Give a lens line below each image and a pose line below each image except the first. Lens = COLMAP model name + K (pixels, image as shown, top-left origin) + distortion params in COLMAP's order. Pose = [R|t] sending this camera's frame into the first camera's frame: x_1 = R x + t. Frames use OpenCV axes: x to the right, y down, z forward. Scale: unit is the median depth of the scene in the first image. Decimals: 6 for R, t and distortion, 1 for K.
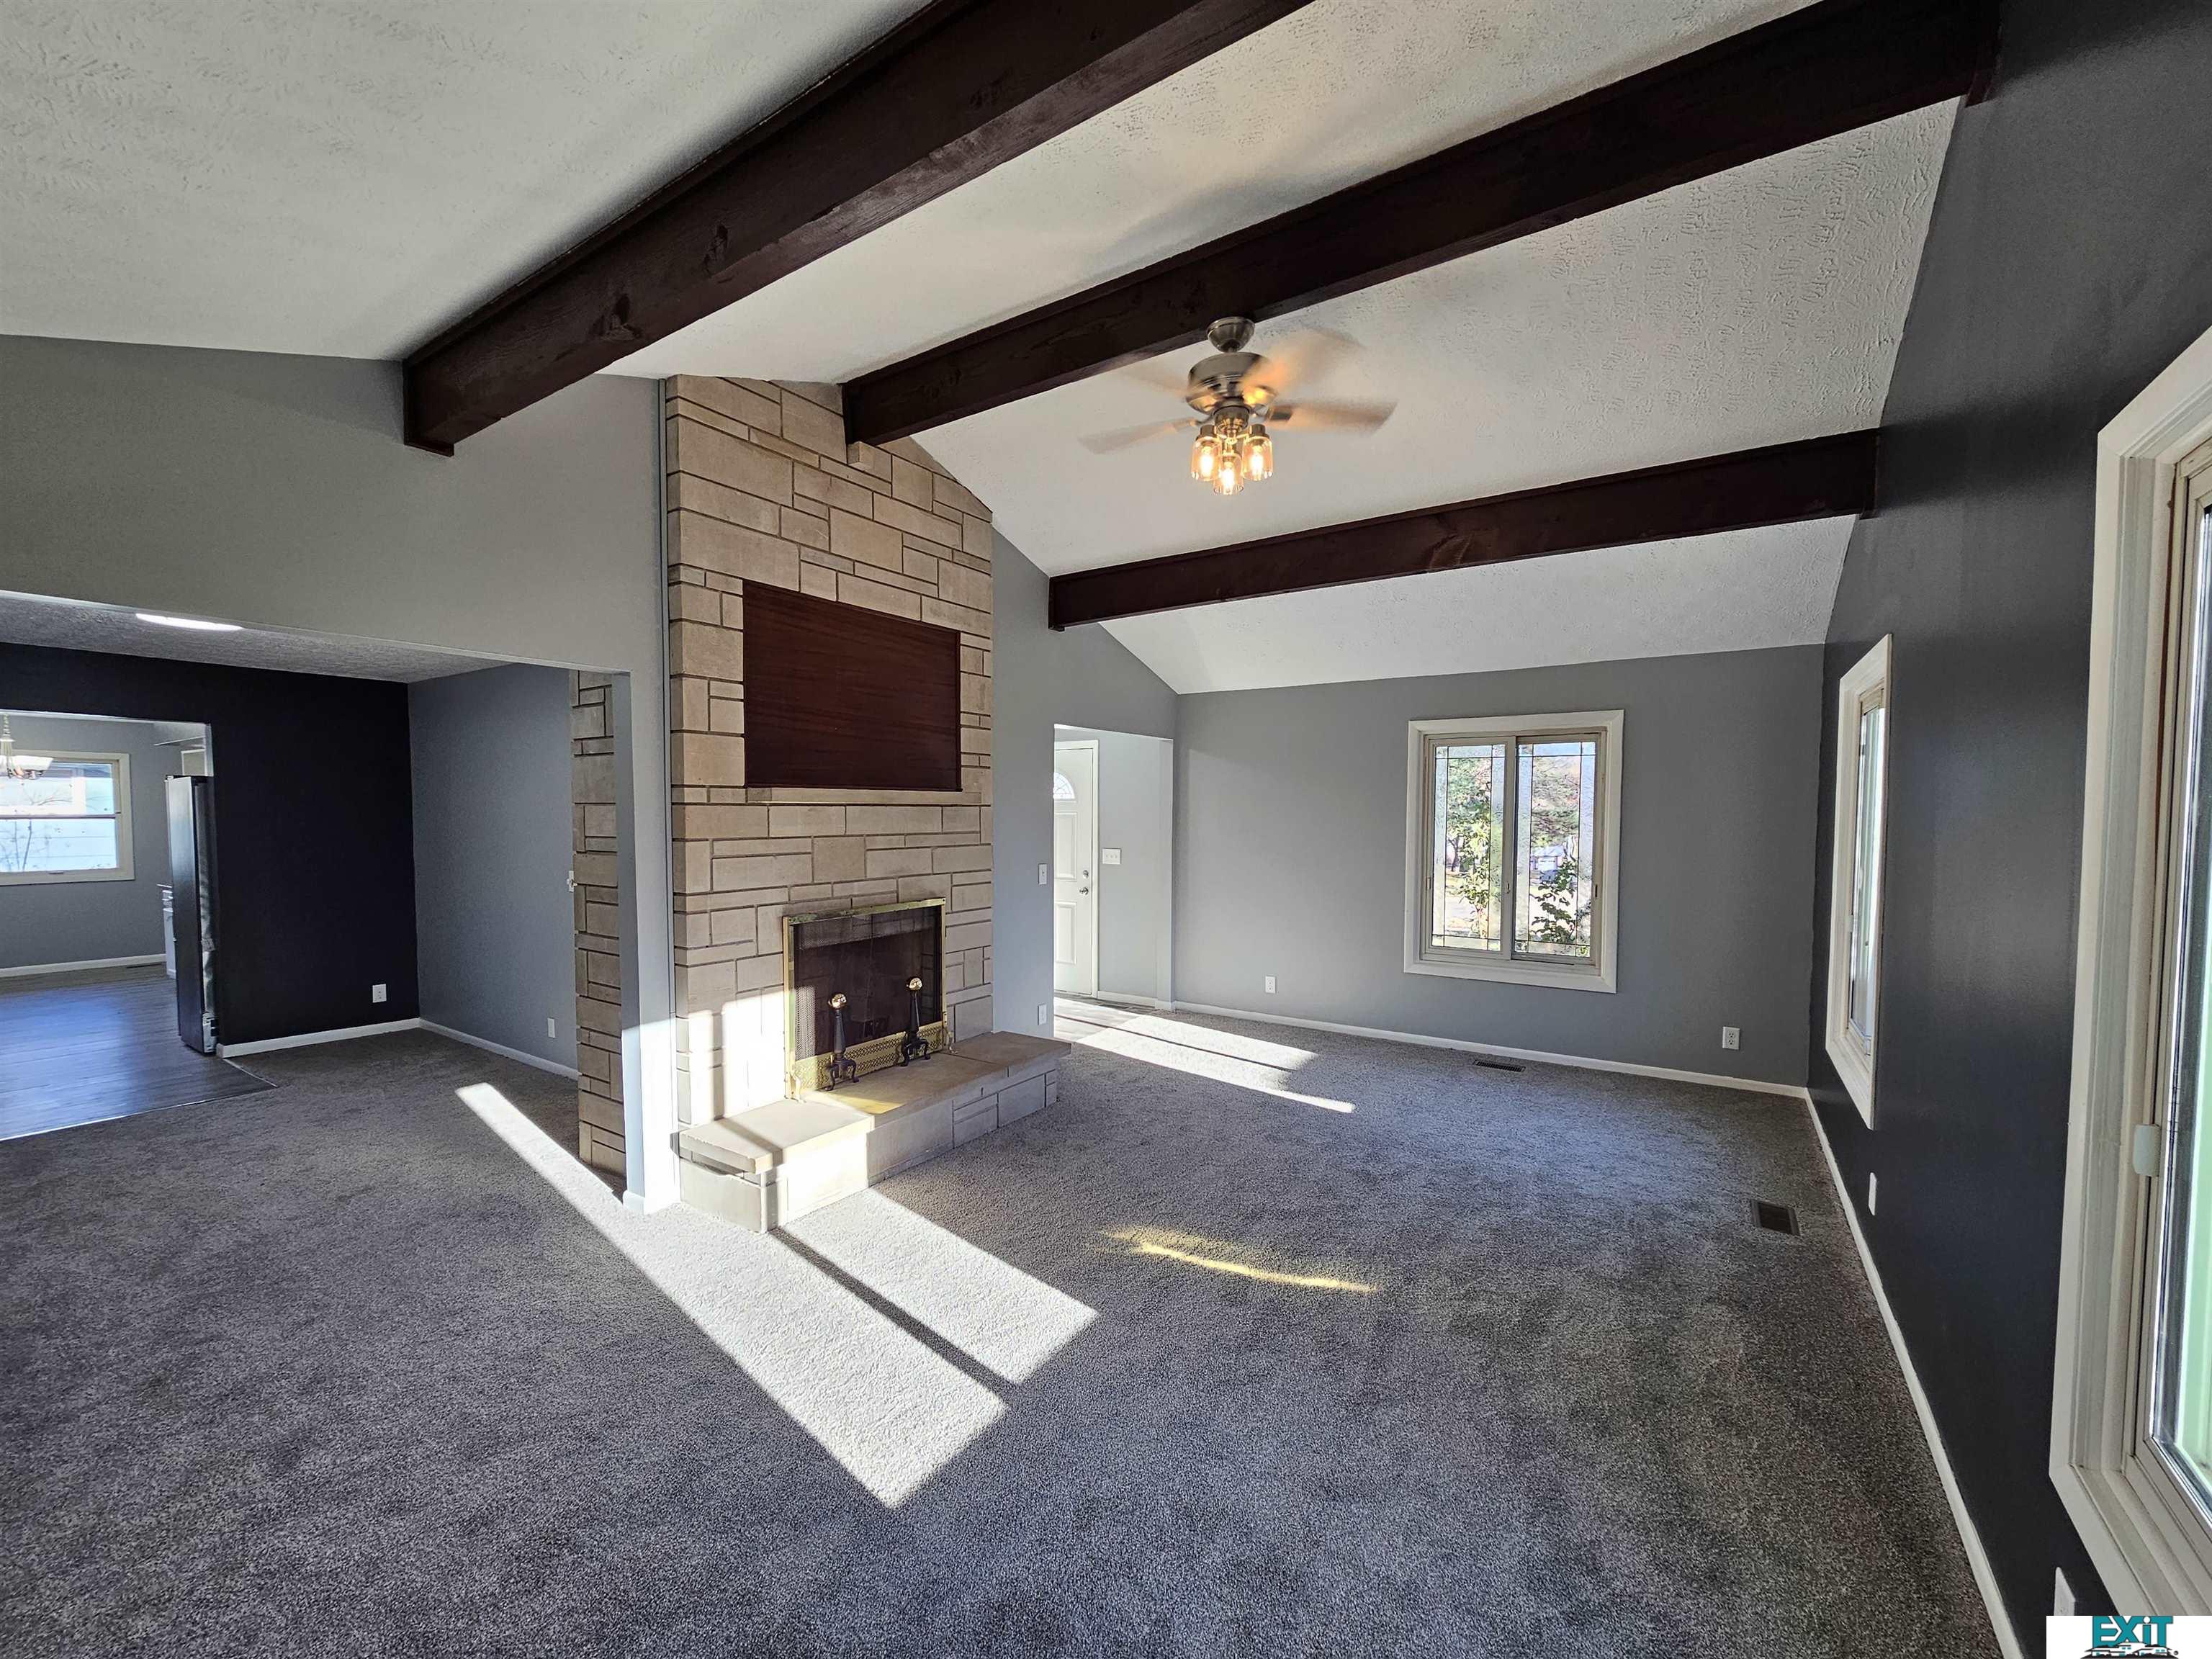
lens RADIAL K [[910.6, 0, 1099.3], [0, 910.6, 850.9], [0, 0, 1]] dist [-0.000172, 0.000187]
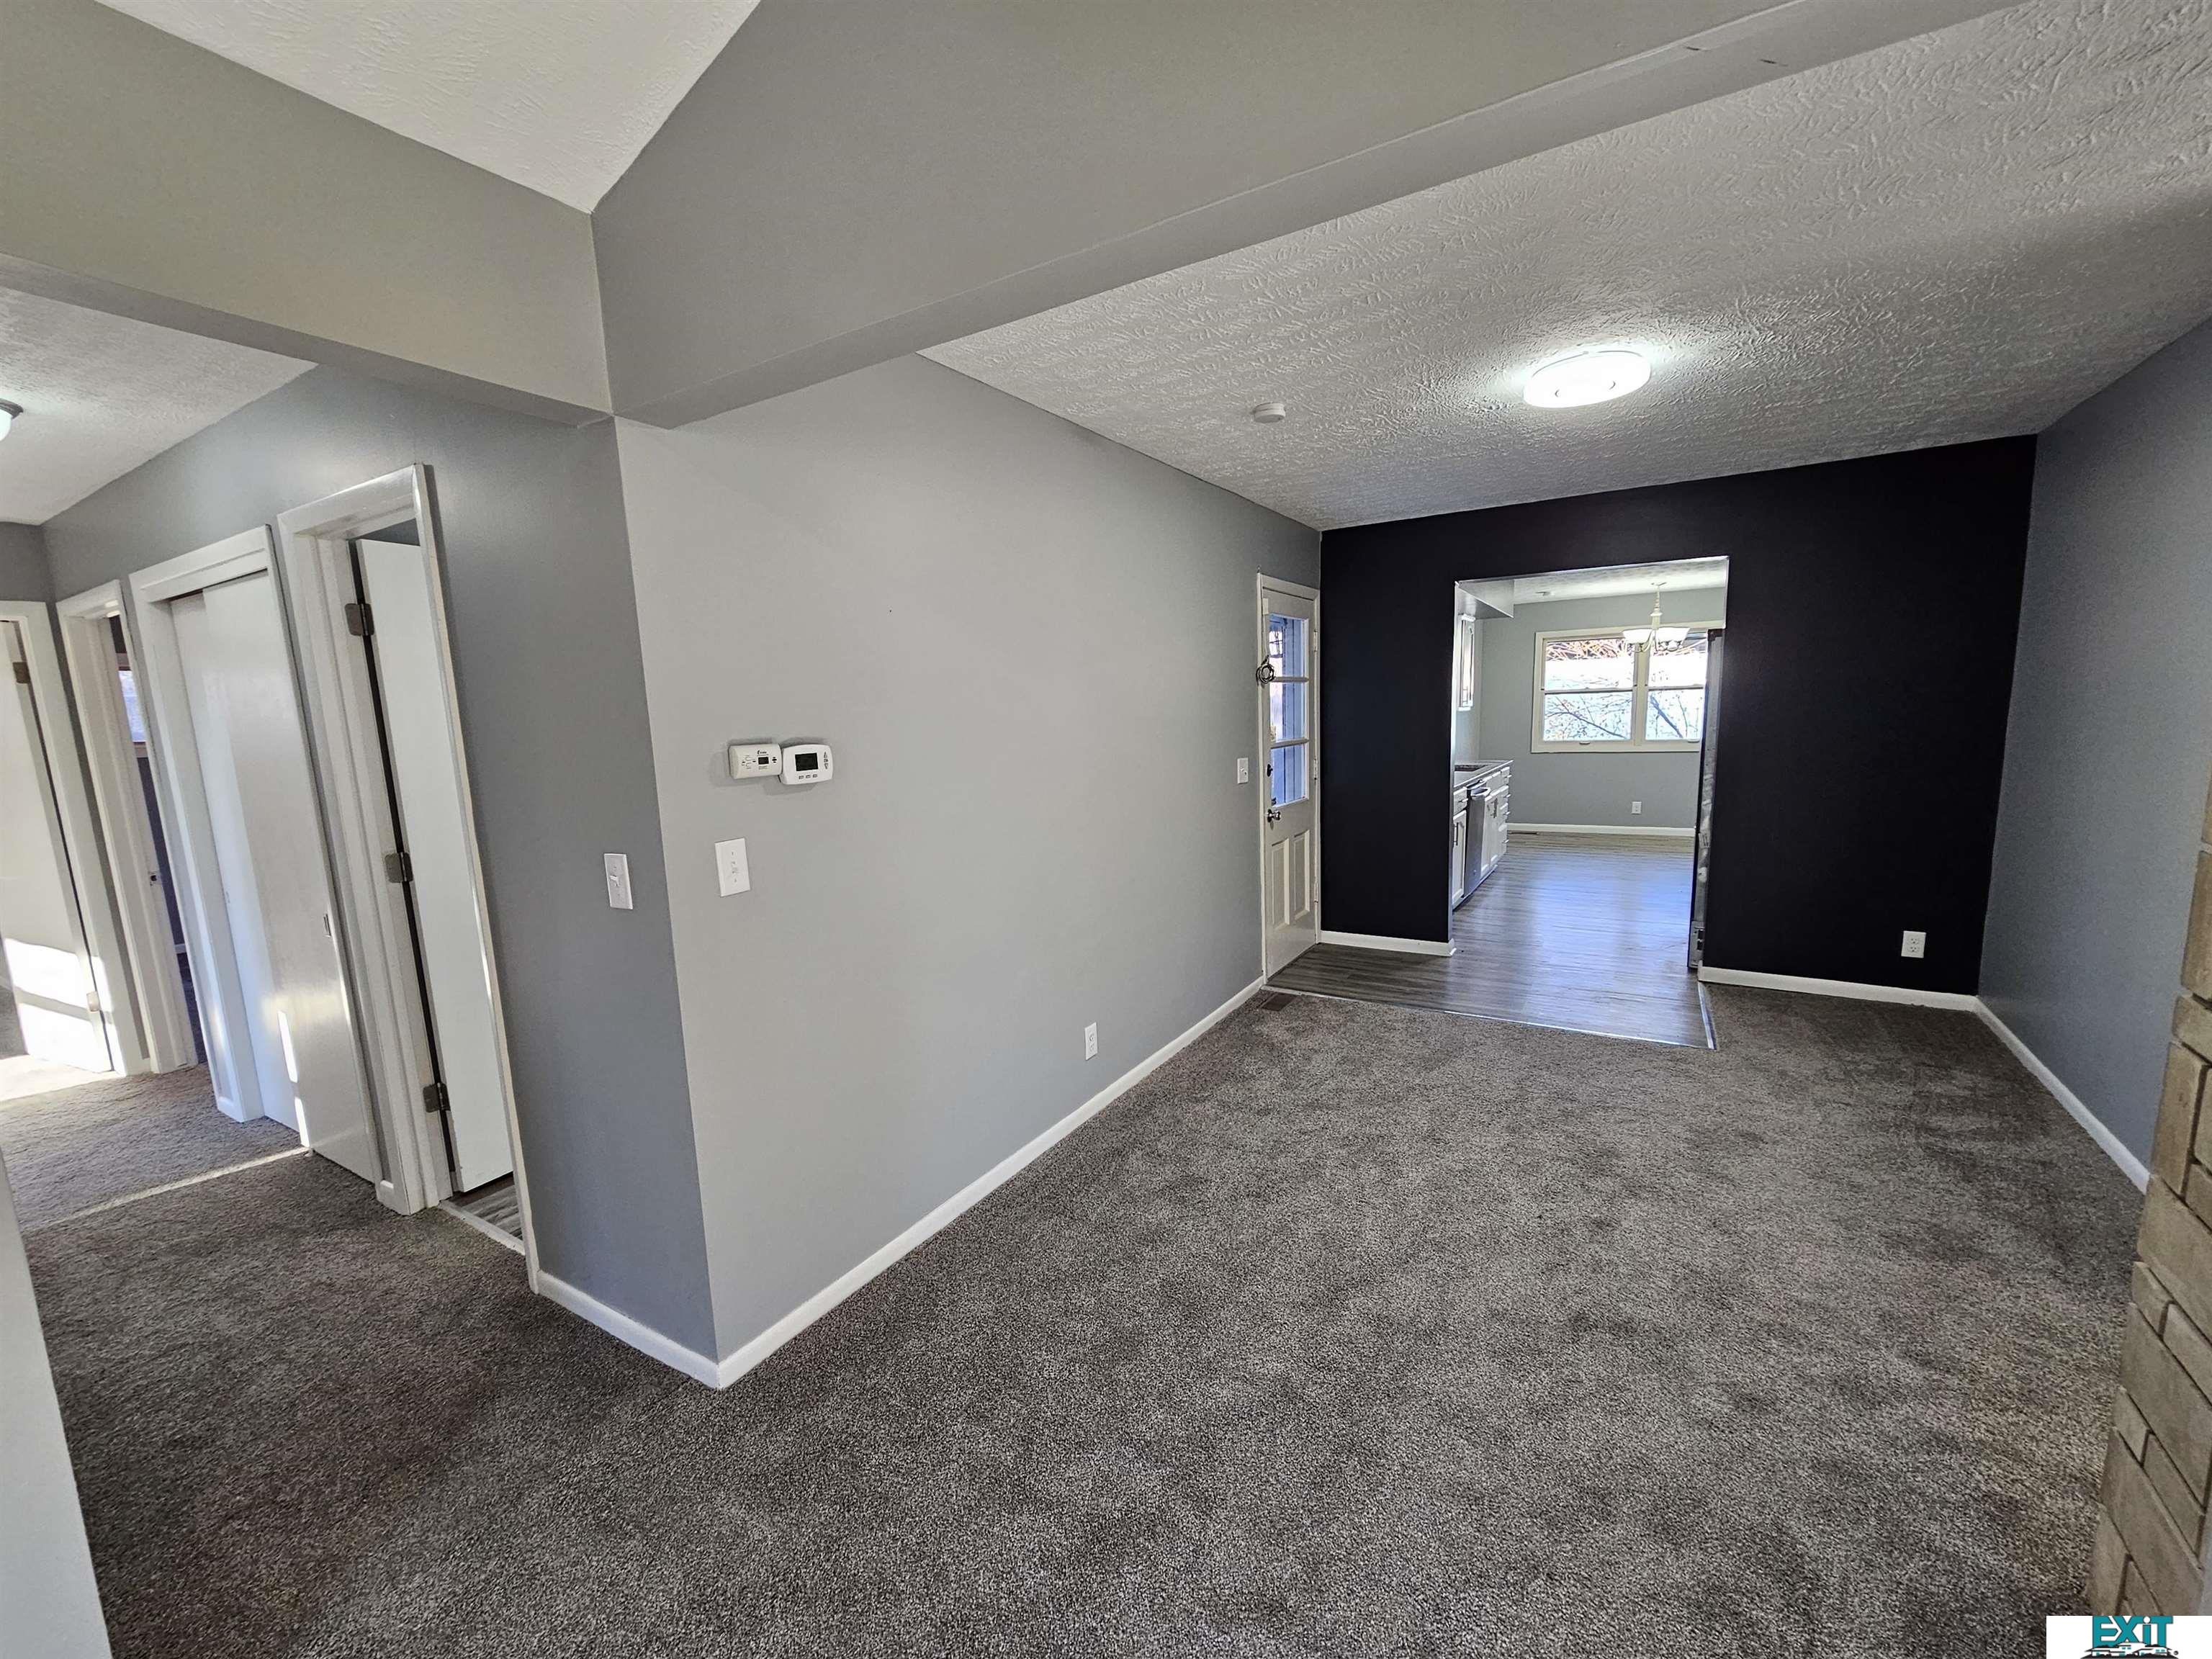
lens RADIAL K [[910.6, 0, 1099.3], [0, 910.6, 850.9], [0, 0, 1]] dist [-0.000172, 0.000187]
pose [[0.042397, 0.145461, -0.988455, -0.258943], [-0.002456, 0.989357, 0.145489, -0.005397], [0.999098, -0.003741, 0.042303, 0.563311]]
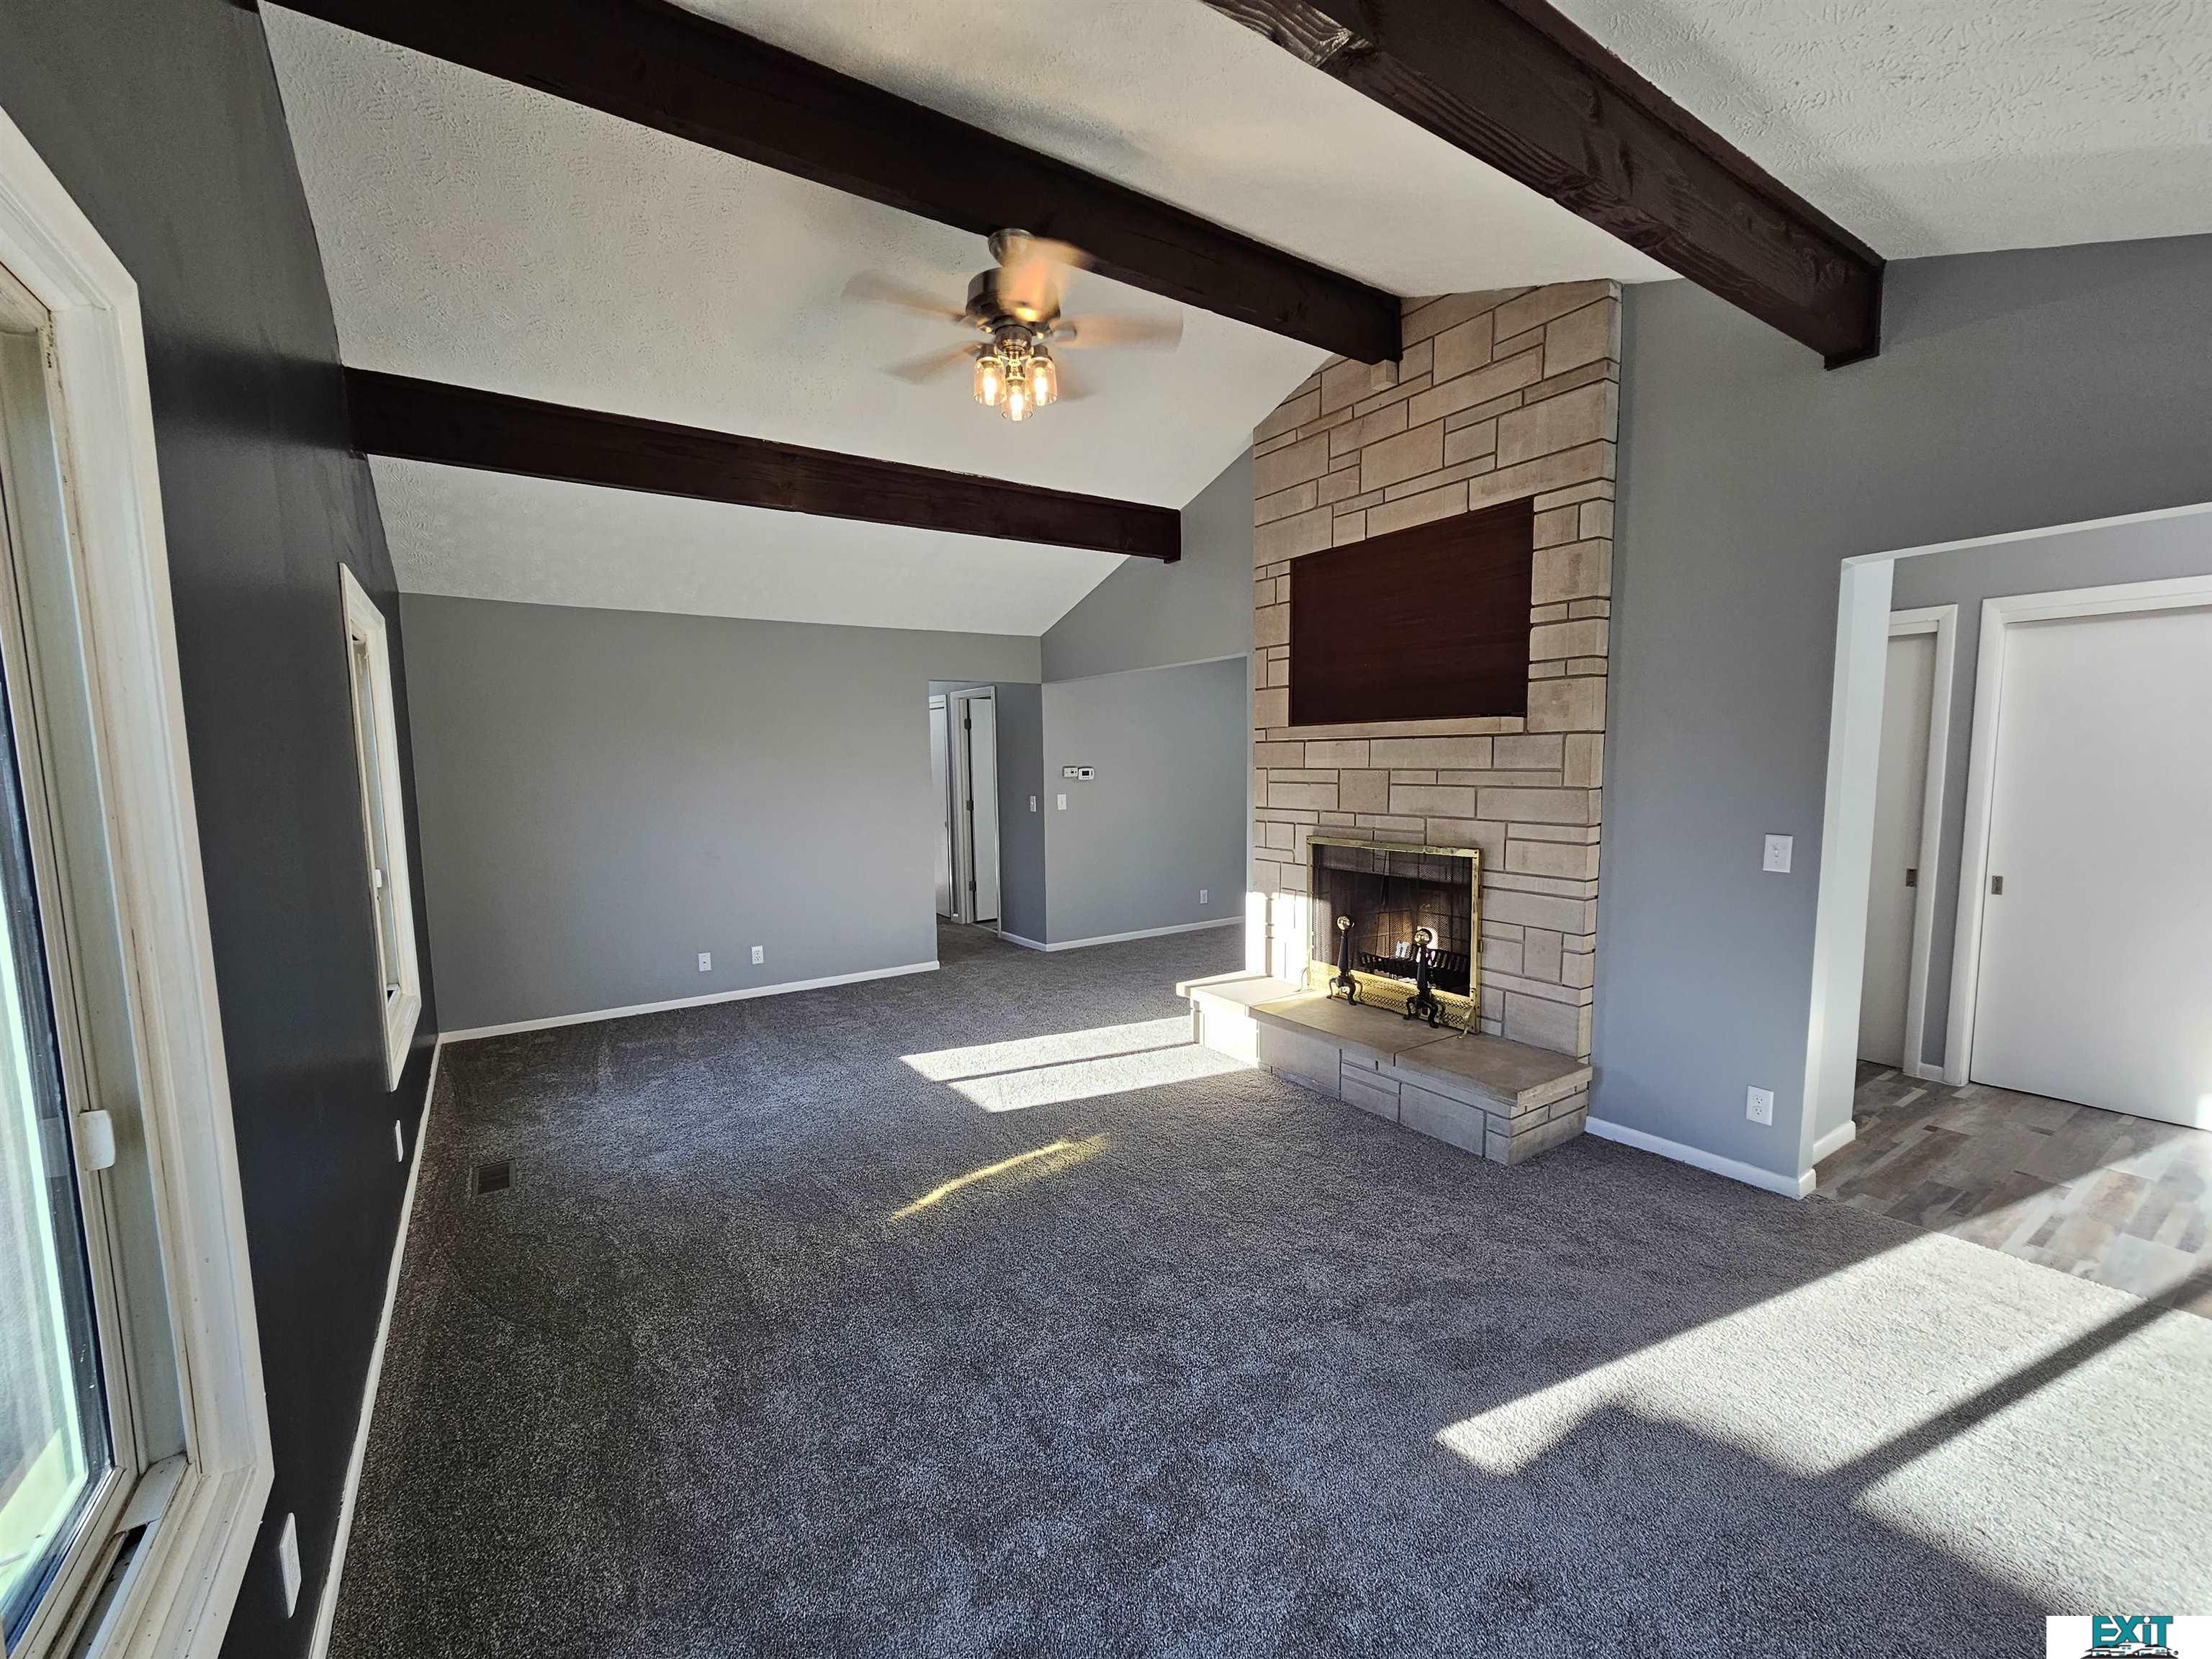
lens RADIAL K [[910.6, 0, 1099.3], [0, 910.6, 850.9], [0, 0, 1]] dist [-0.000172, 0.000187]
pose [[-0.386241, 0.099147, -0.917054, 0.770781], [-0.026104, 0.992633, 0.118313, -0.037662], [0.922029, 0.069636, -0.380807, 1.094070]]
